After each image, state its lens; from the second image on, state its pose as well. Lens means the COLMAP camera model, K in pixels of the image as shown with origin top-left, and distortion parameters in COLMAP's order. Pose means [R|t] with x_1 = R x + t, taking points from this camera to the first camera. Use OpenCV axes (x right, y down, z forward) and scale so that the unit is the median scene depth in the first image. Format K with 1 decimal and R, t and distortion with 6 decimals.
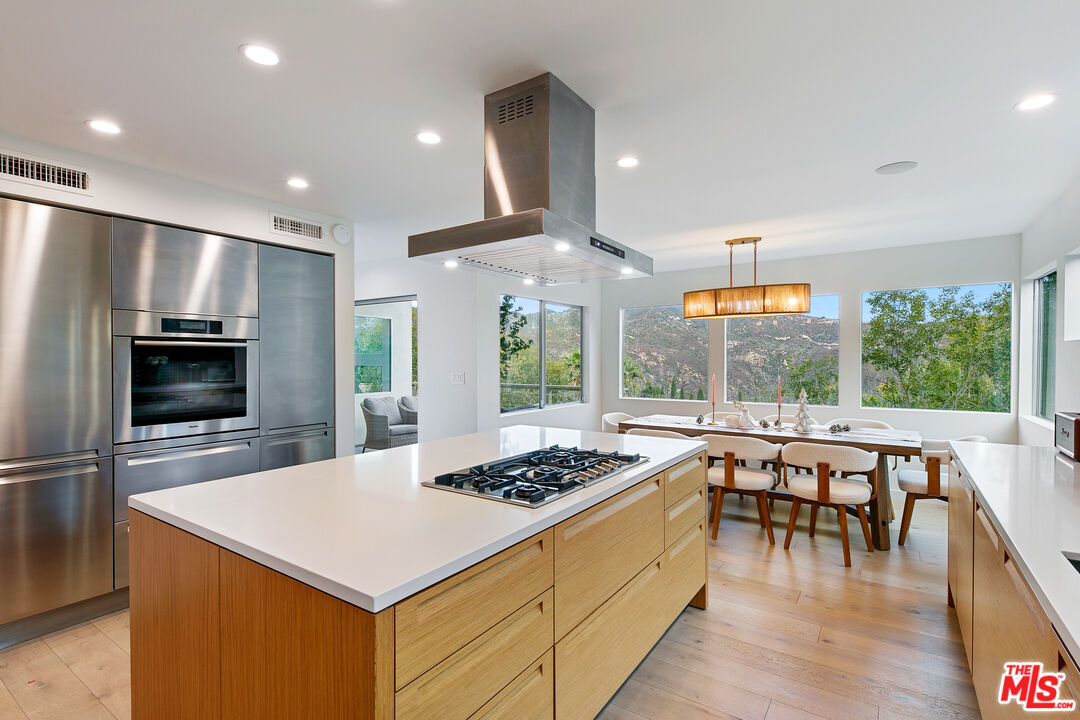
lens RADIAL K [[494.0, 0, 561.0], [0, 494.0, 363.6], [0, 0, 1]] dist [0.000339, 0.000330]
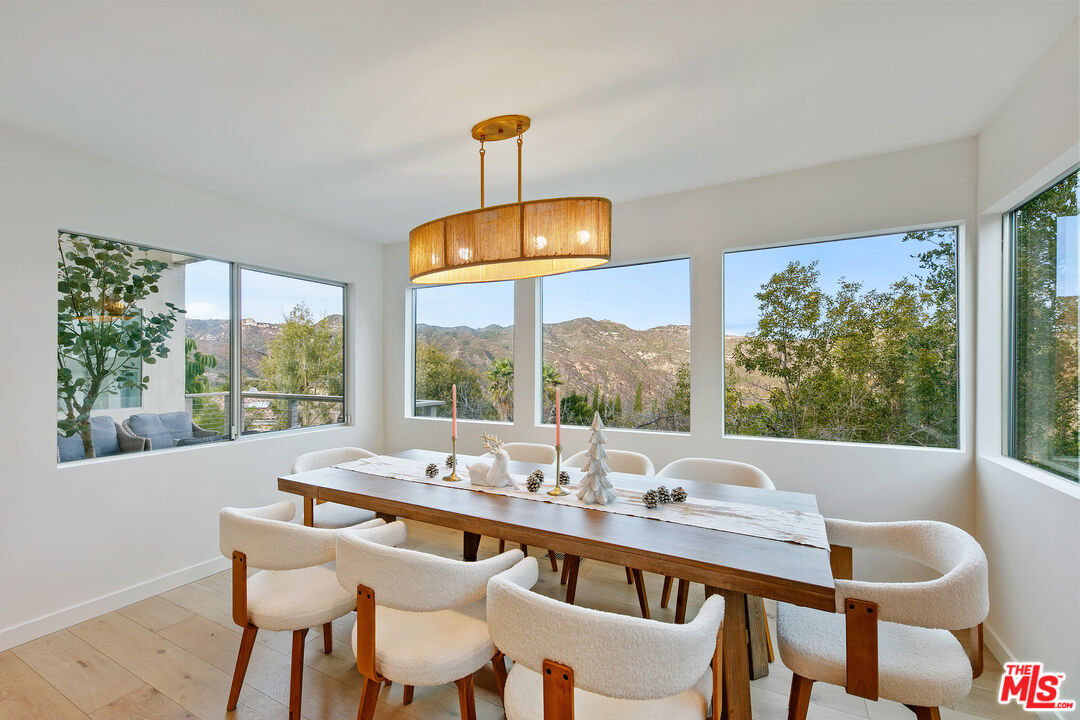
lens RADIAL K [[456.4, 0, 540.0], [0, 456.4, 360.0], [0, 0, 1]] dist [-0.013281, -0.000304]
pose [[0.996215, 0.001120, 0.086919, 0.360954], [0.001194, 0.999646, -0.026567, 0.010615], [-0.086918, 0.026570, 0.995861, 0.506732]]
